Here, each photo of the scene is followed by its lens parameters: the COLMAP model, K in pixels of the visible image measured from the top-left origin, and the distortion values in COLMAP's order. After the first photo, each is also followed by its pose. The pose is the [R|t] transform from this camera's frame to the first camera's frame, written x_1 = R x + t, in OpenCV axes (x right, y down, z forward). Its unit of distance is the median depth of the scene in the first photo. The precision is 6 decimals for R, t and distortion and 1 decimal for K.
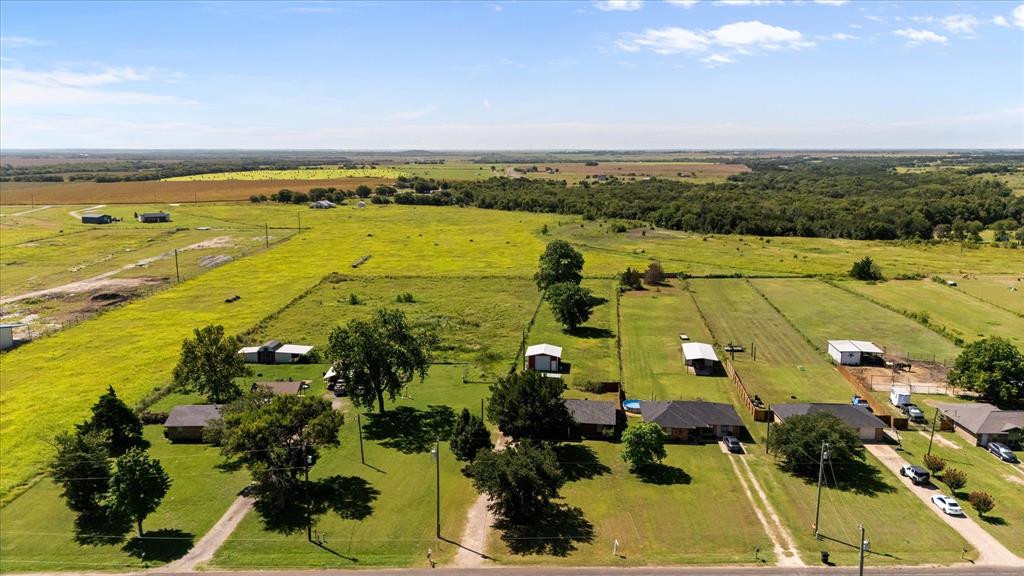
lens RADIAL K [[751.1, 0, 518.7], [0, 751.1, 290.1], [0, 0, 1]] dist [0.108646, -0.140415]
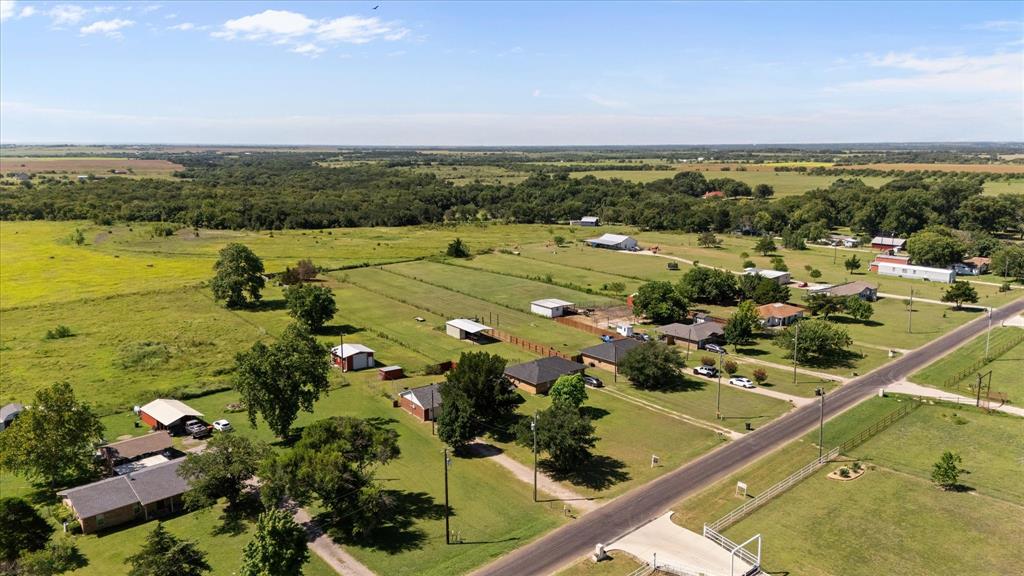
lens RADIAL K [[751.1, 0, 518.7], [0, 751.1, 290.1], [0, 0, 1]] dist [0.108646, -0.140415]
pose [[0.734299, -0.128278, 0.666595, -0.286835], [0.124008, 0.990807, 0.054065, -0.015224], [-0.667403, 0.042964, 0.743457, 0.063030]]
